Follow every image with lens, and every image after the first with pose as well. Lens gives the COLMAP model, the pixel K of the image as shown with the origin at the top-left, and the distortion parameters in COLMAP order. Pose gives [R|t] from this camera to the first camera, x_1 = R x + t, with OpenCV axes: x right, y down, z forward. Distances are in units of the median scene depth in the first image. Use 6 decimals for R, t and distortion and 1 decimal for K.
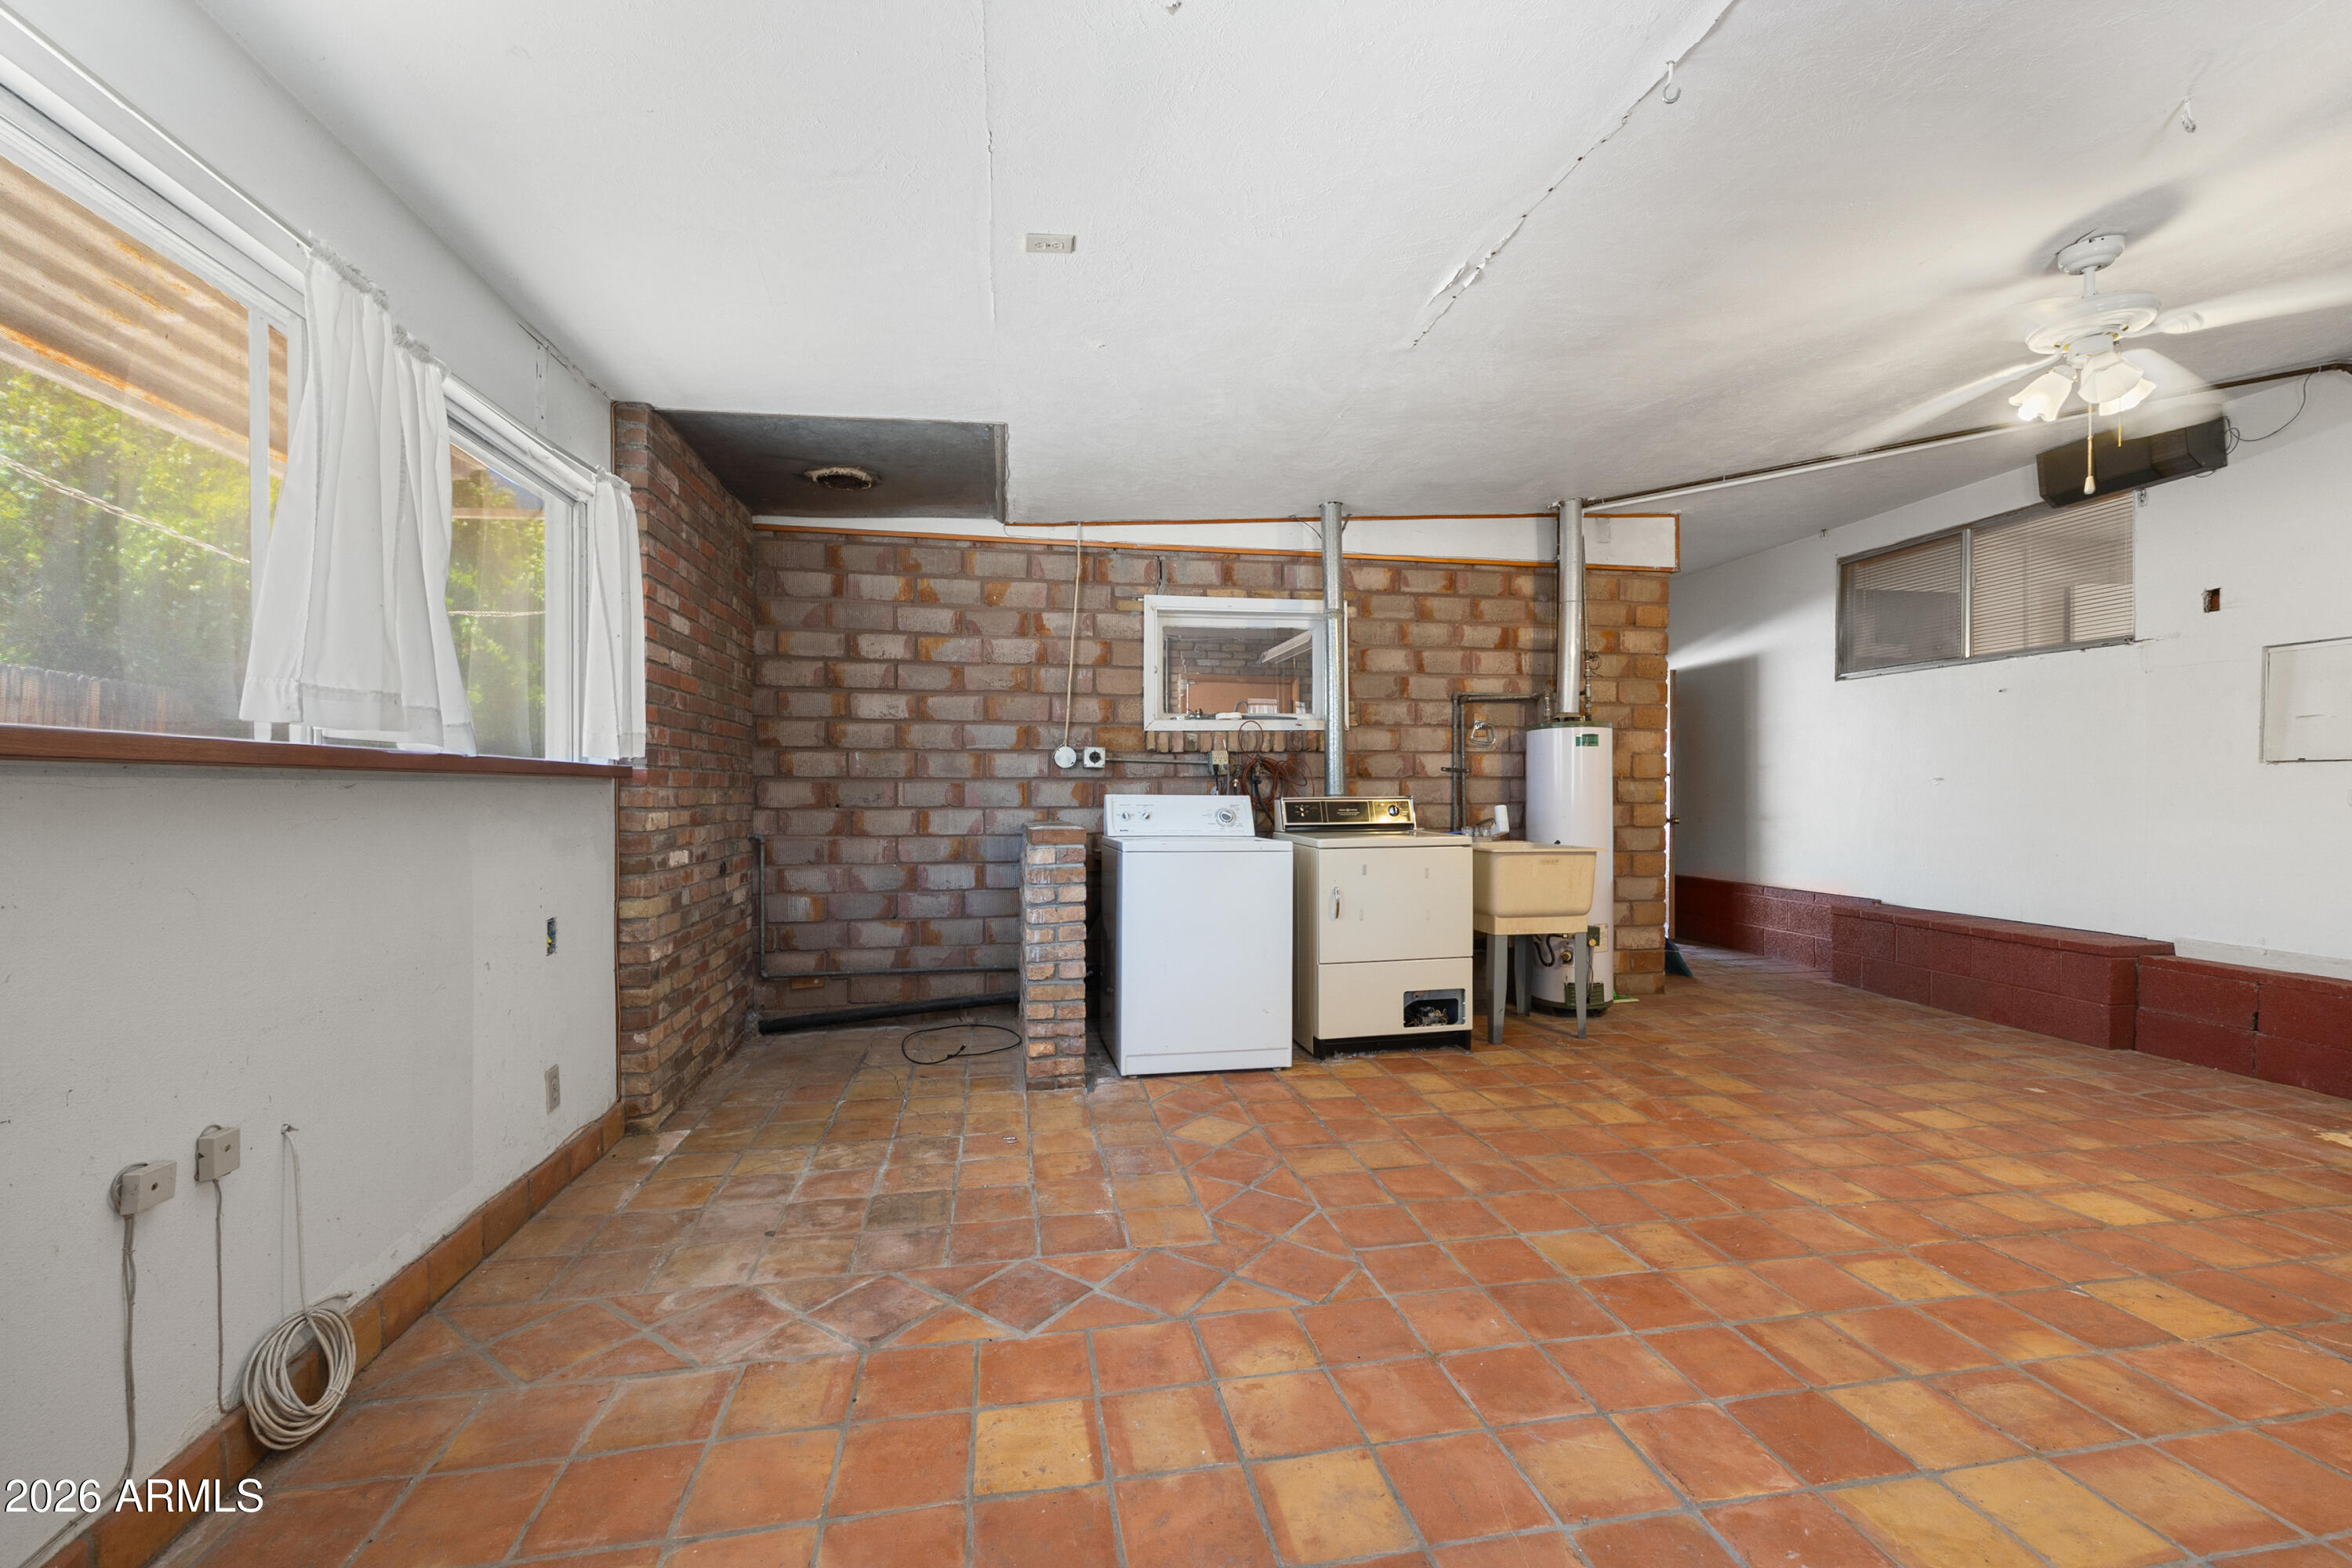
lens RADIAL K [[956.1, 0, 1172.3], [0, 956.1, 792.6], [0, 0, 1]] dist [-0.001021, 0.000432]
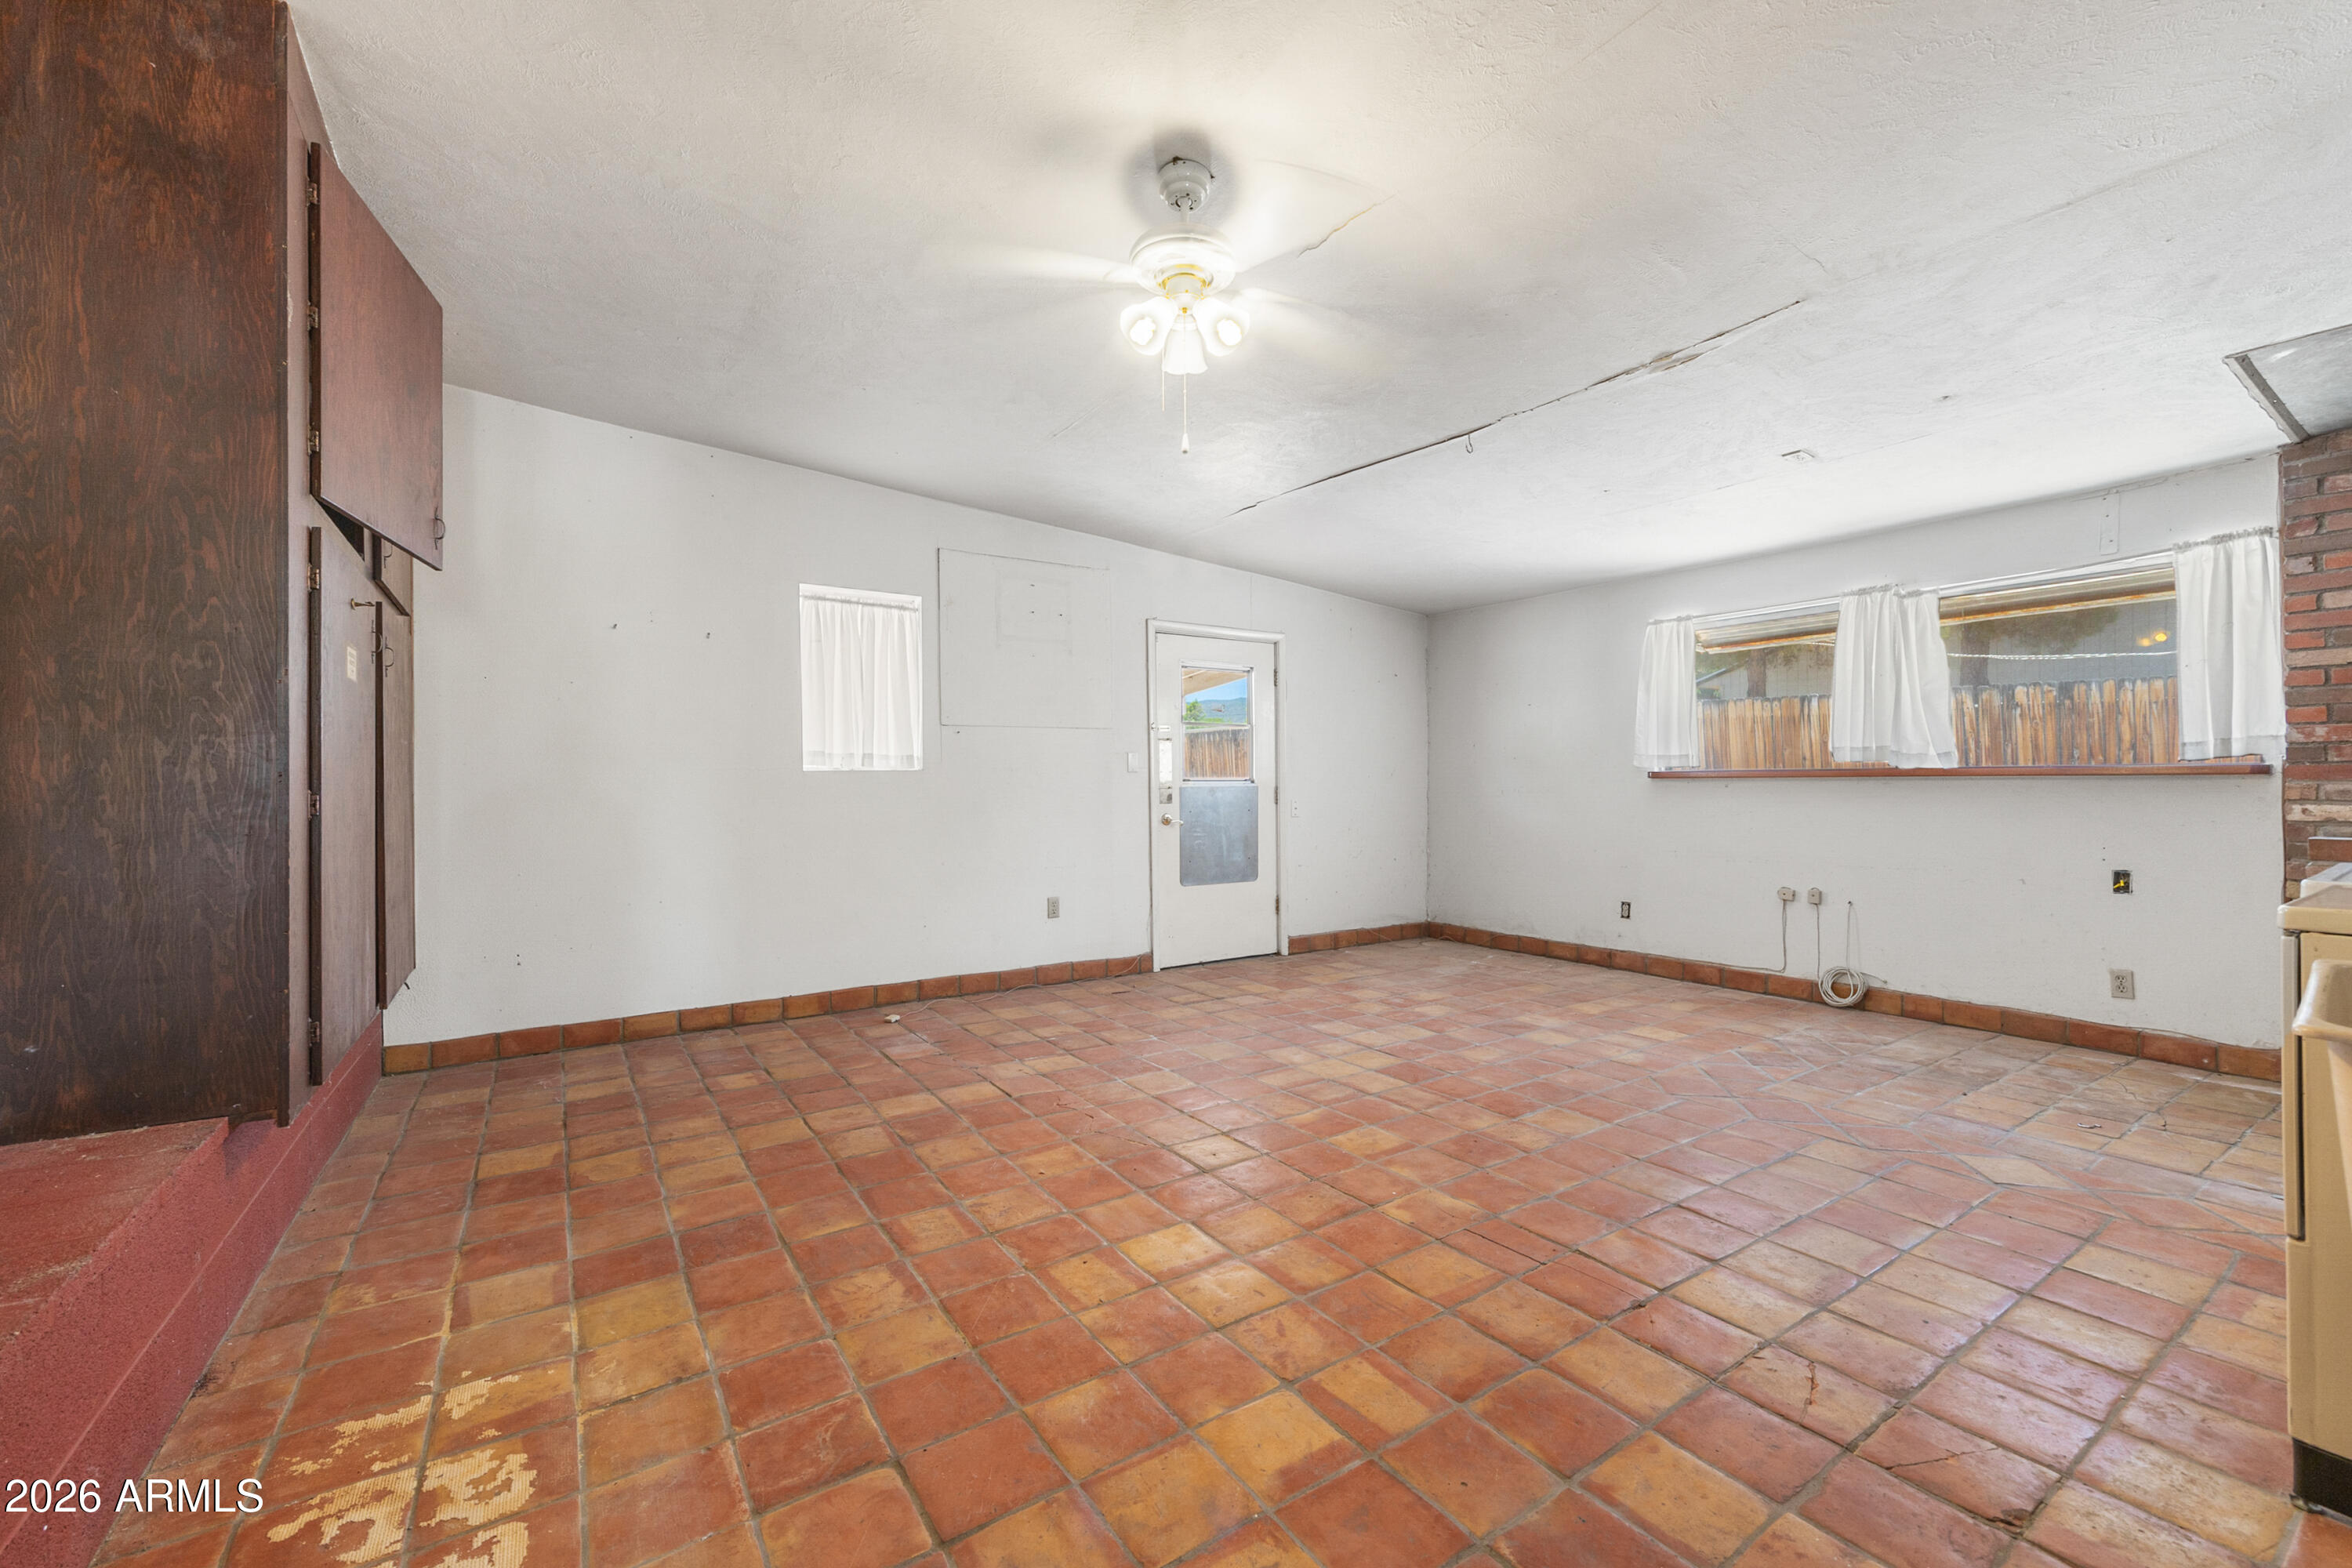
lens RADIAL K [[956.1, 0, 1184.6], [0, 956.1, 787.0], [0, 0, 1]] dist [-0.001021, 0.000432]
pose [[-0.914868, -0.000071, -0.403752, 1.513869], [-0.000403, 1.000000, 0.000736, 0.003661], [0.403752, 0.000836, -0.914868, 2.081008]]
